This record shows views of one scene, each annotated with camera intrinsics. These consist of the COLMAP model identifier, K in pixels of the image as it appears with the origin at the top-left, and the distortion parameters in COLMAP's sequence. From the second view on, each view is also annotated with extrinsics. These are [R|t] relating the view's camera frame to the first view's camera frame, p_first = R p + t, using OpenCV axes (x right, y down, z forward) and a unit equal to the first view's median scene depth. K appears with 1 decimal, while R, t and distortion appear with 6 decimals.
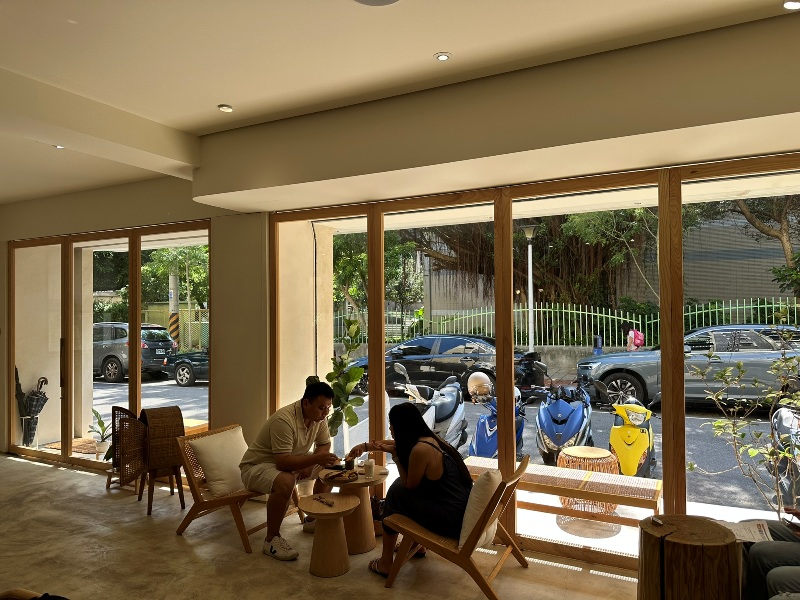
lens RADIAL K [[568.4, 0, 400.0], [0, 568.4, 300.0], [0, 0, 1]] dist [0.009243, -0.003231]
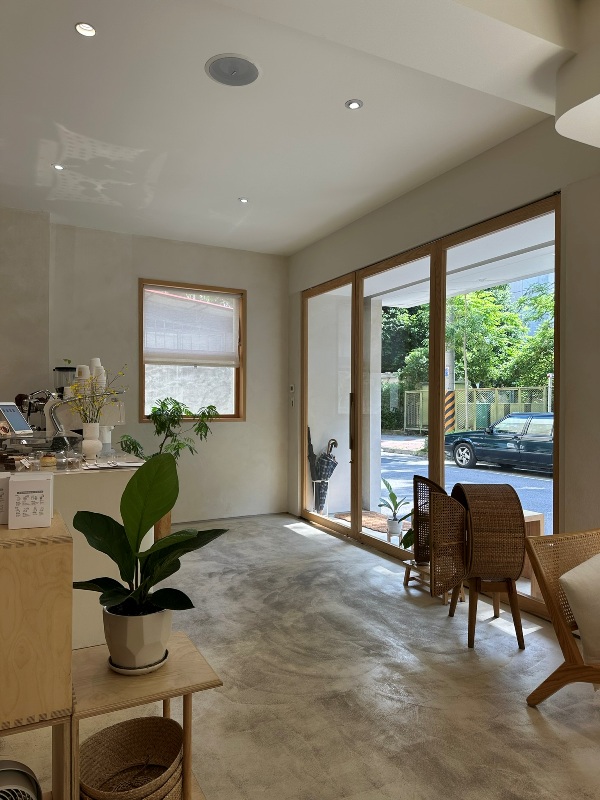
lens RADIAL K [[568.4, 0, 300.0], [0, 568.4, 400.0], [0, 0, 1]] dist [0.009243, -0.003231]
pose [[0.814278, 0.016117, -0.580252, -0.206402], [-0.003954, 0.999745, 0.022220, 0.075721], [0.580462, -0.015799, 0.814134, 0.333023]]
